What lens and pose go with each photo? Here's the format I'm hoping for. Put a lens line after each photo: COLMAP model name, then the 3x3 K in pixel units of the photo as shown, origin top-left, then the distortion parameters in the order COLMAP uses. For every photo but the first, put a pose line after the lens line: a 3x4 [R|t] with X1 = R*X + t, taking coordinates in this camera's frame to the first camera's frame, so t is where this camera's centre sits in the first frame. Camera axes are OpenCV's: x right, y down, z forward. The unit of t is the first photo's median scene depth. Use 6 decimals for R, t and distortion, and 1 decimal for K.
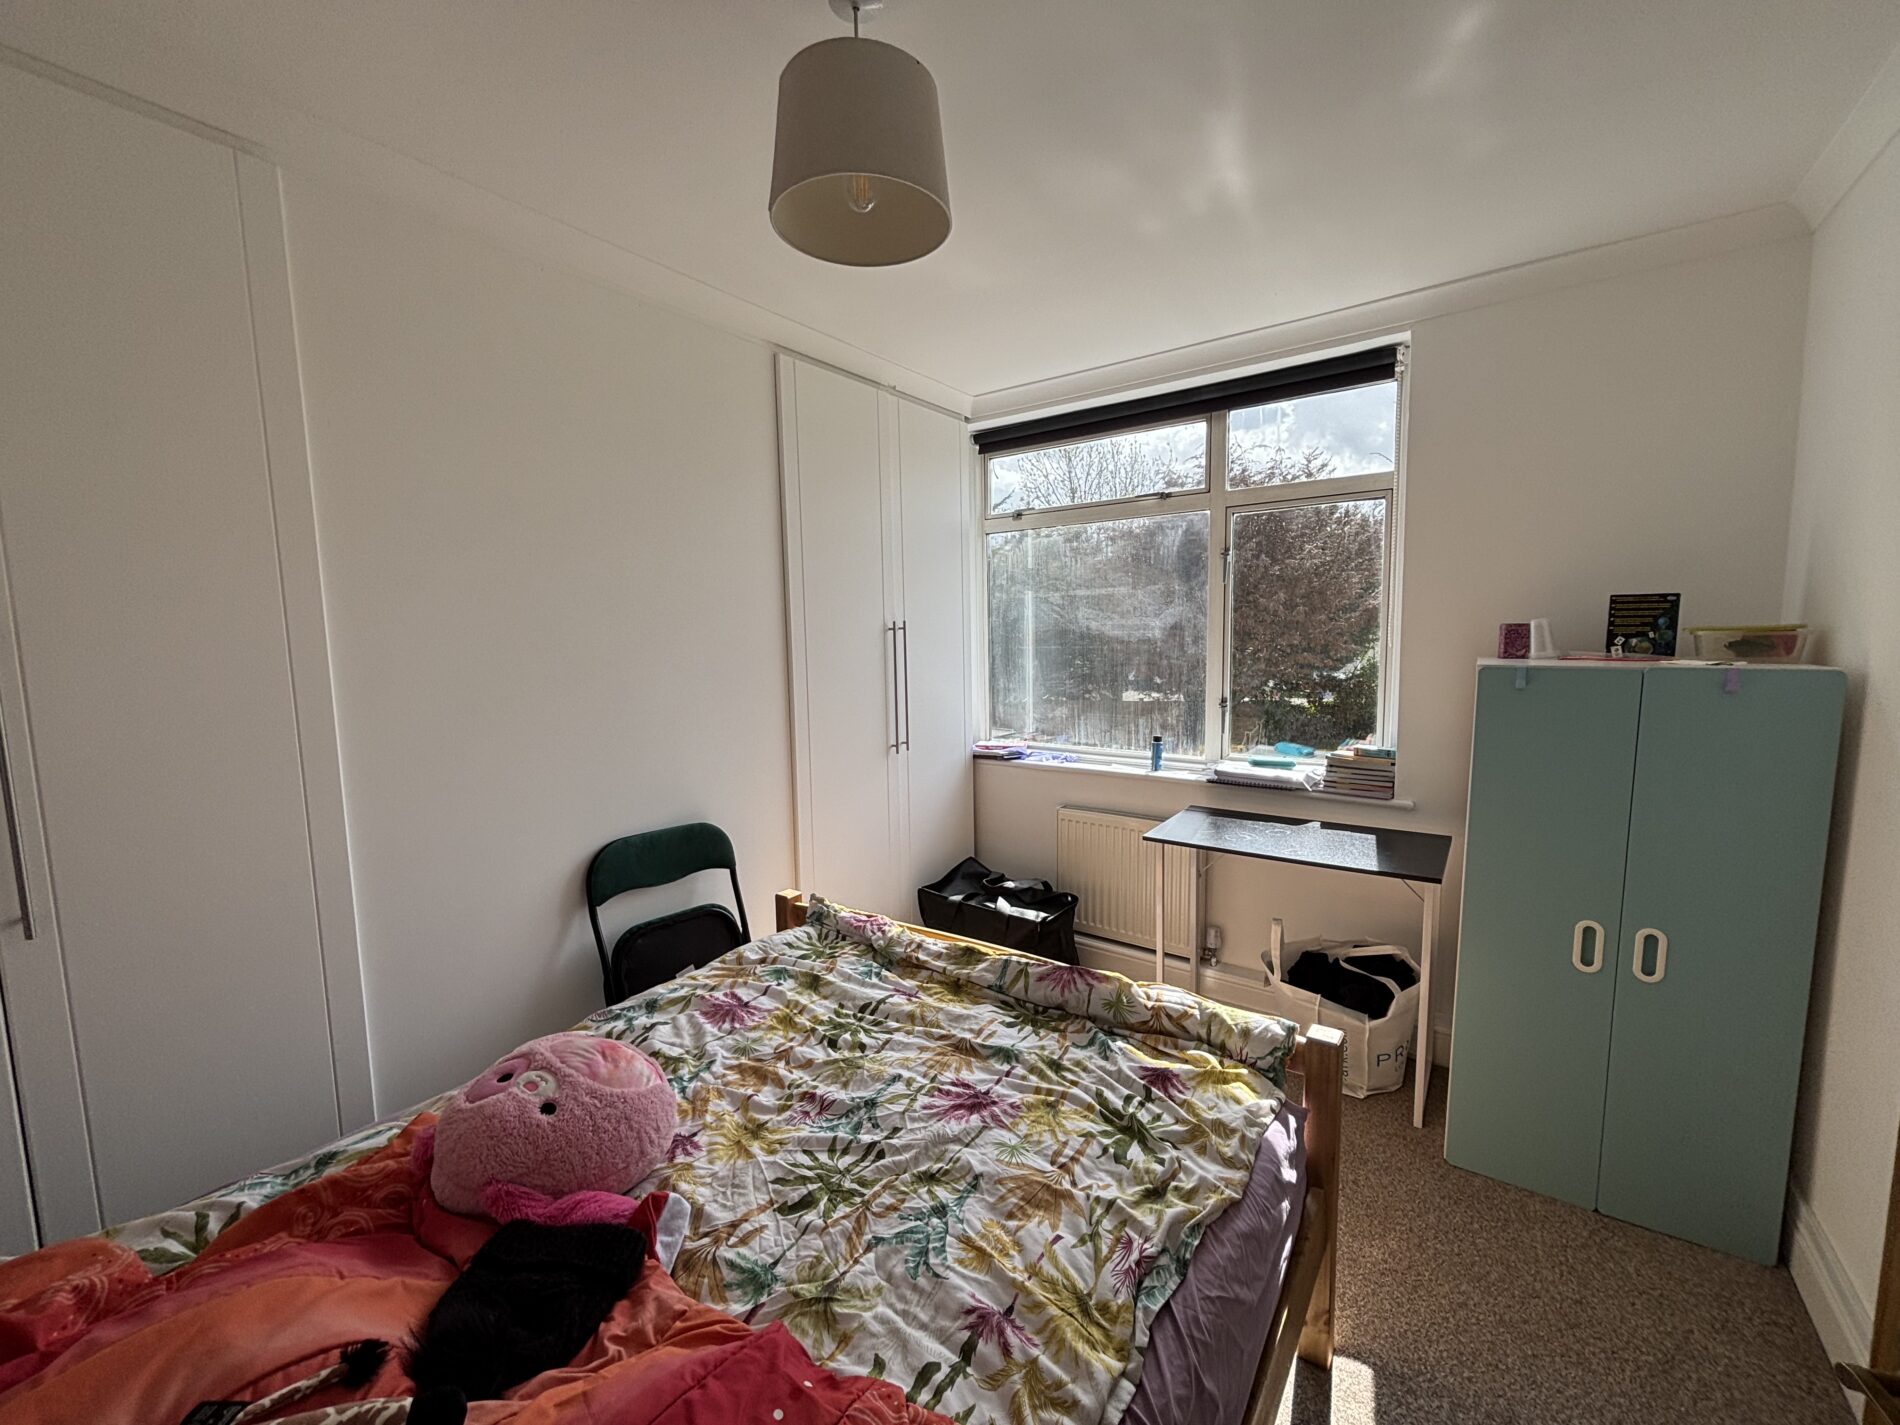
lens RADIAL K [[766.0, 0, 950.0], [0, 766.0, 712.5], [0, 0, 1]] dist [-0.000632, -0.000638]
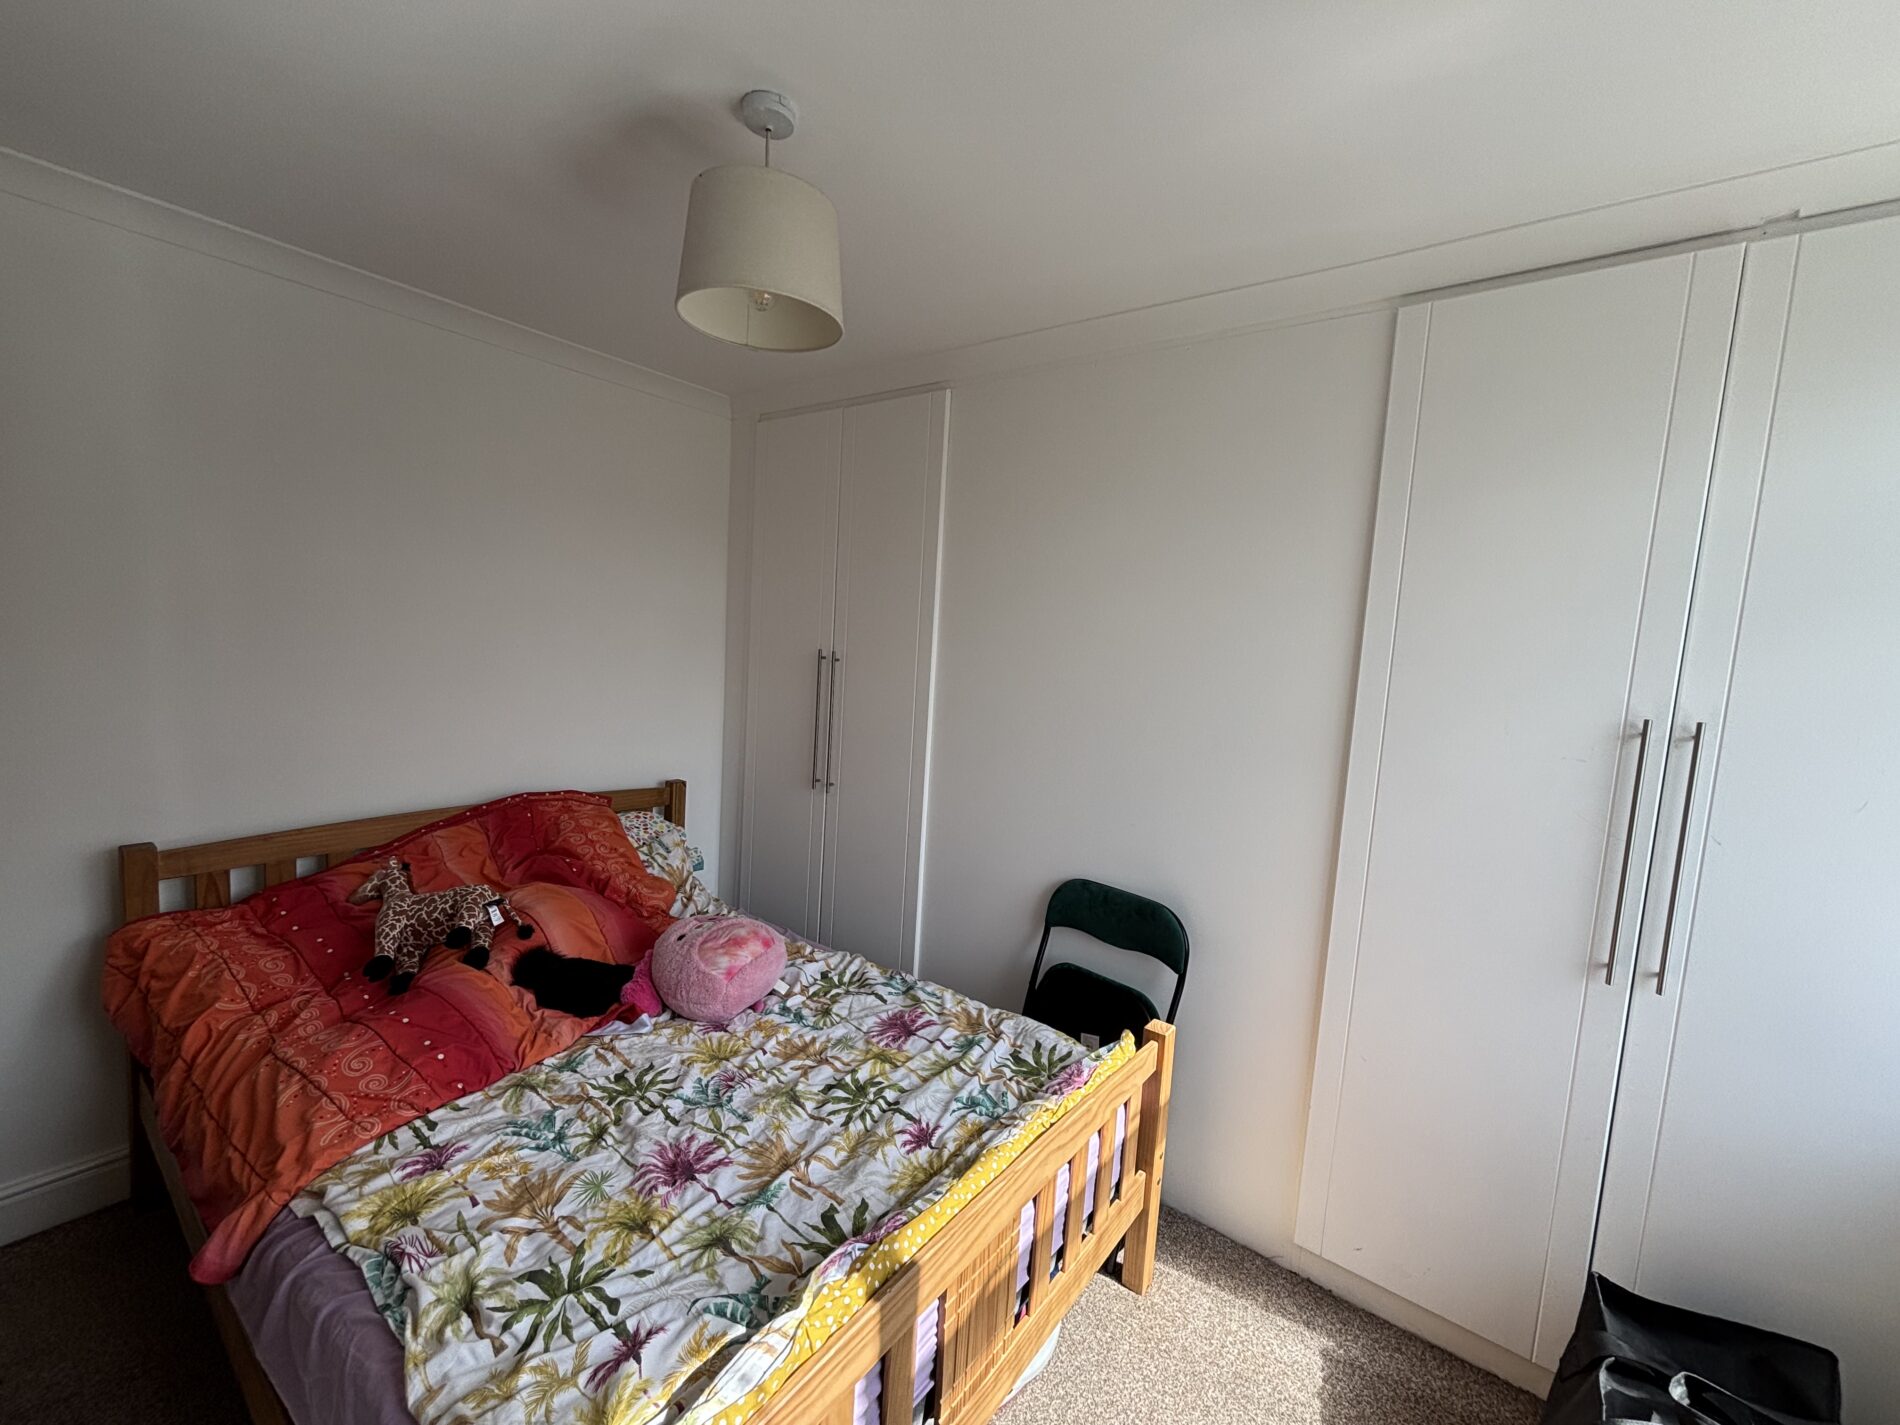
lens RADIAL K [[766.0, 0, 950.0], [0, 766.0, 712.5], [0, 0, 1]] dist [-0.000632, -0.000638]
pose [[-0.023263, 0.110036, -0.993655, 1.005131], [-0.161384, 0.980475, 0.112354, -0.252859], [0.986618, 0.162973, -0.005051, 1.330612]]
